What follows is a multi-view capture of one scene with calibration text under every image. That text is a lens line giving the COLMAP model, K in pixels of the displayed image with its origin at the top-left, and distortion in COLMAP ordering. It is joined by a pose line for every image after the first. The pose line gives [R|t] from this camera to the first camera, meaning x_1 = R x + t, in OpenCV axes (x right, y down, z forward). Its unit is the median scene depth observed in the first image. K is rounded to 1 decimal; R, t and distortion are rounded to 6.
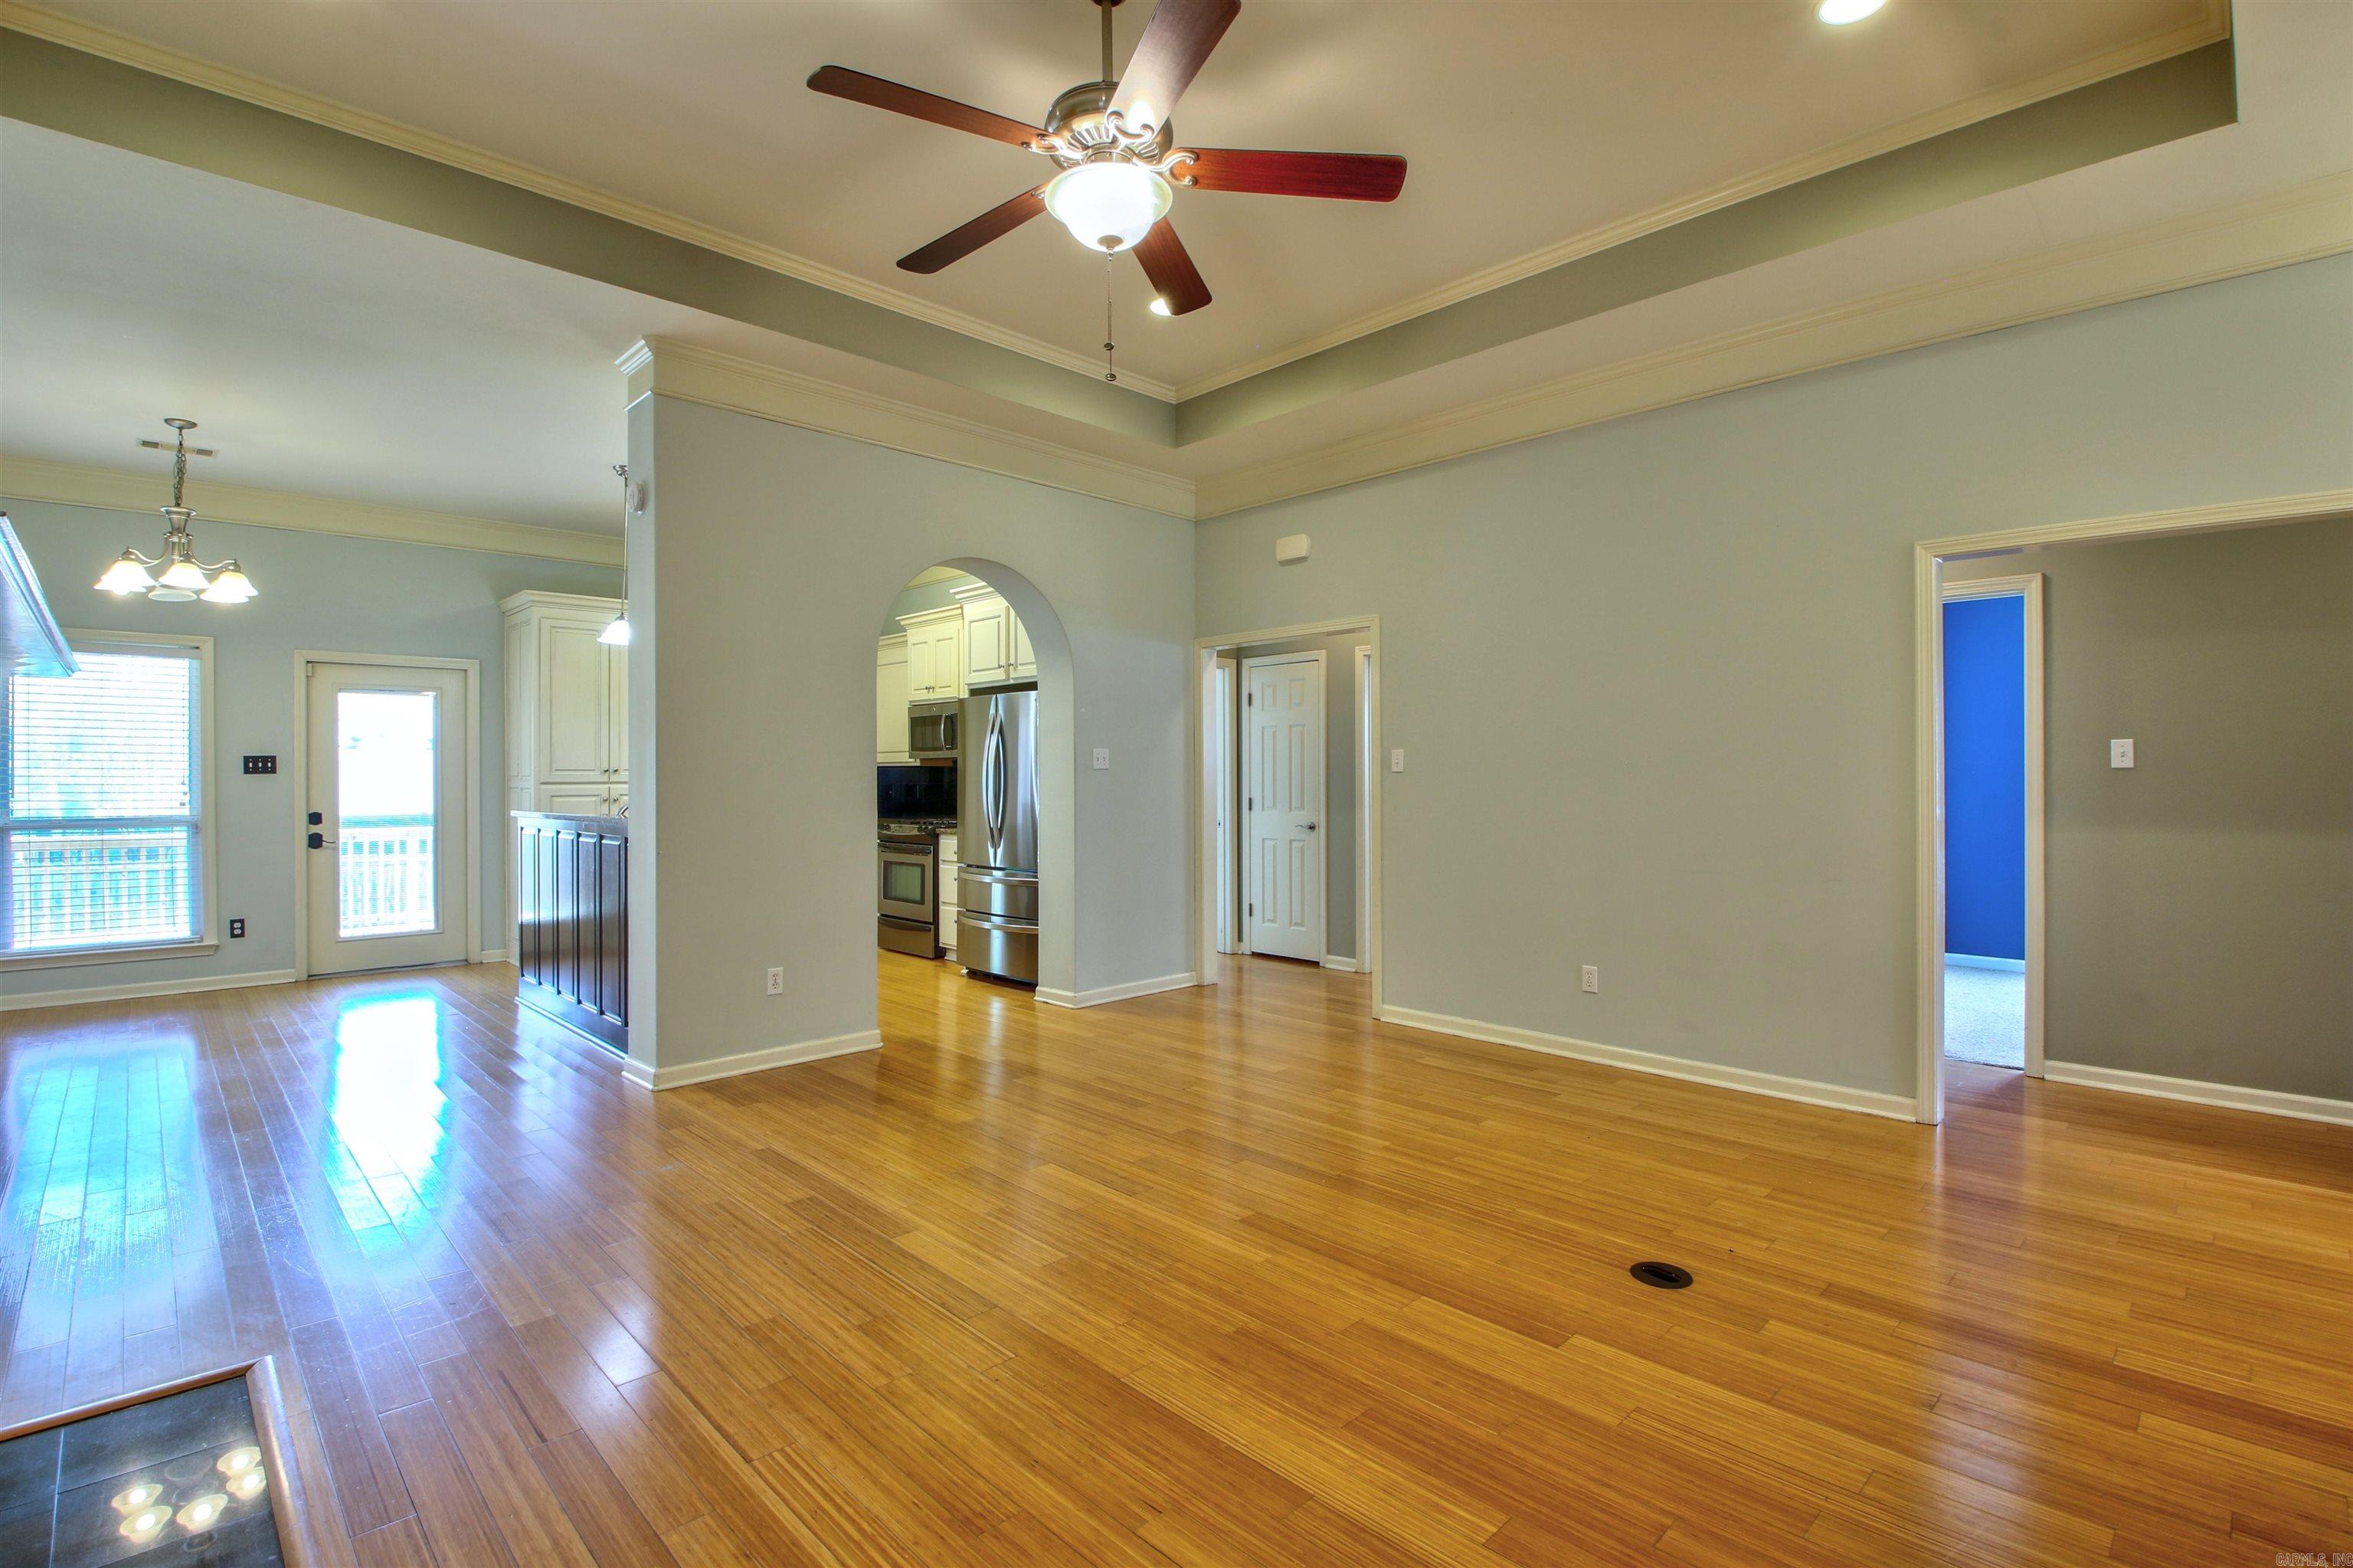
lens RADIAL K [[1087.8, 0, 1175.7], [0, 1087.8, 765.3], [0, 0, 1]] dist [0.007264, -0.018839]
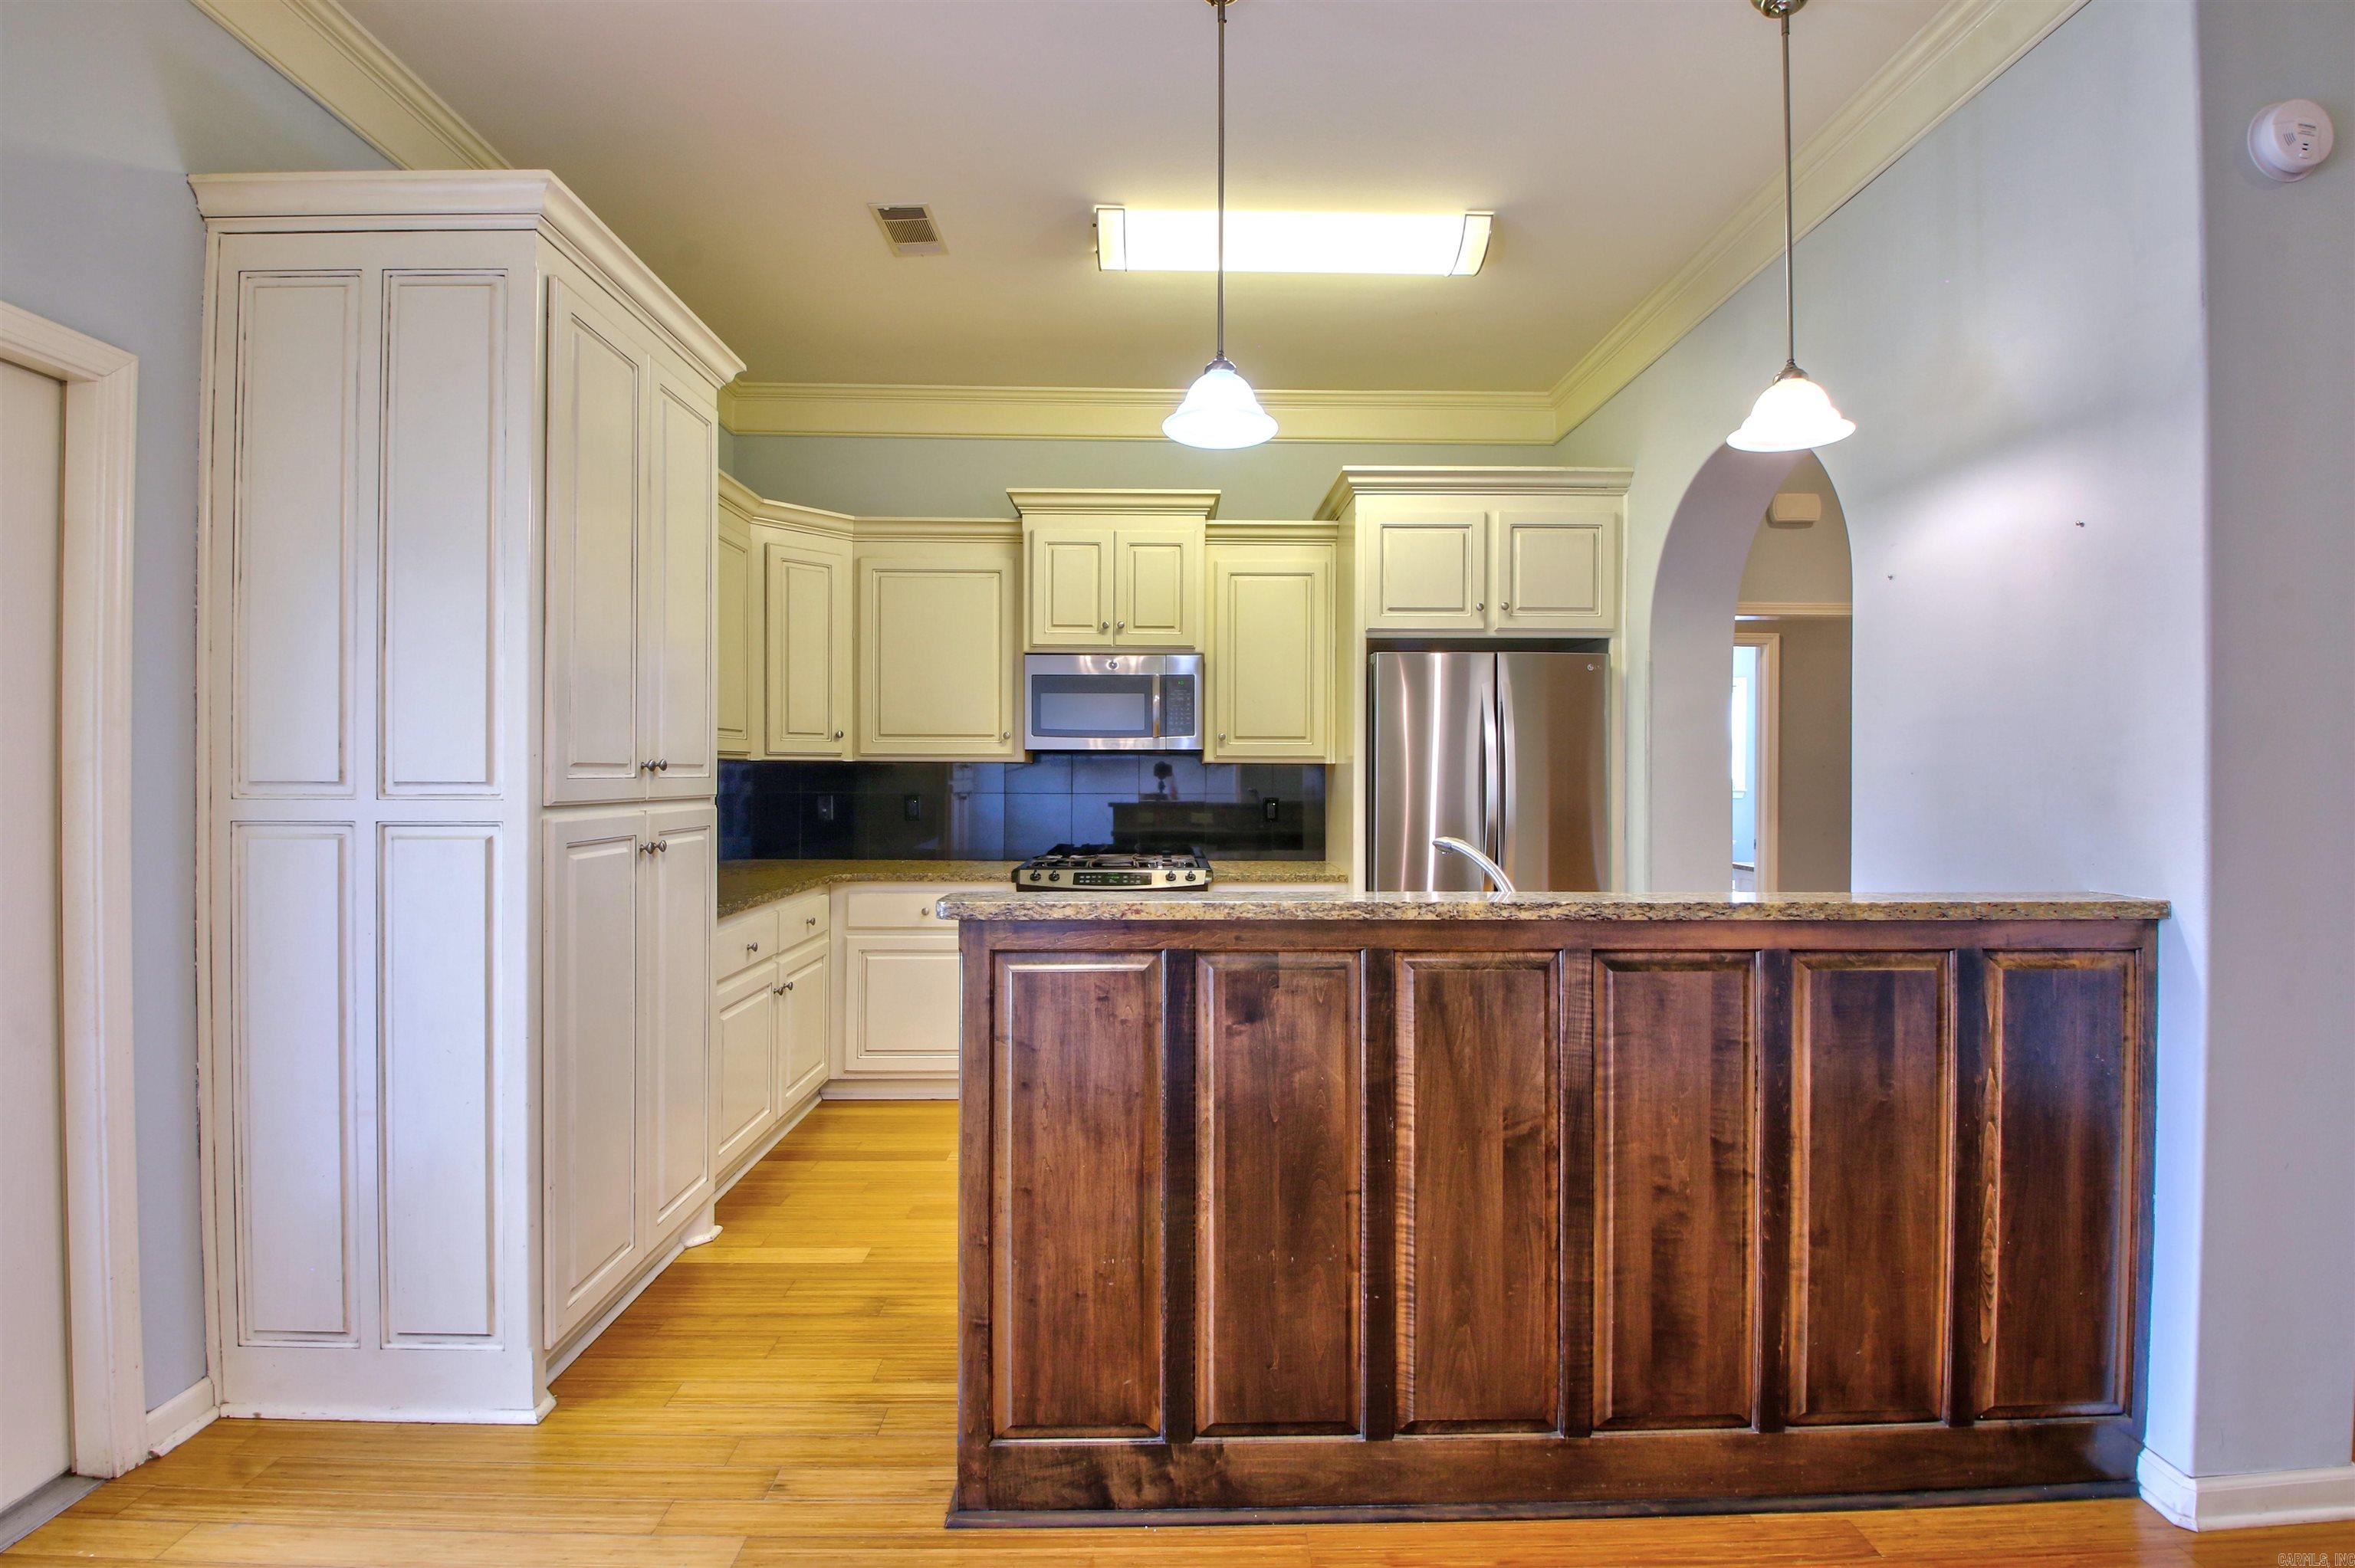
lens RADIAL K [[1088.6, 0, 1181.5], [0, 1088.6, 770.7], [0, 0, 1]] dist [0.007264, -0.018839]
pose [[0.680771, 0.007914, 0.732453, -1.139117], [-0.013989, 0.999900, 0.002198, 0.004330], [-0.732362, -0.011743, 0.680814, 1.085871]]
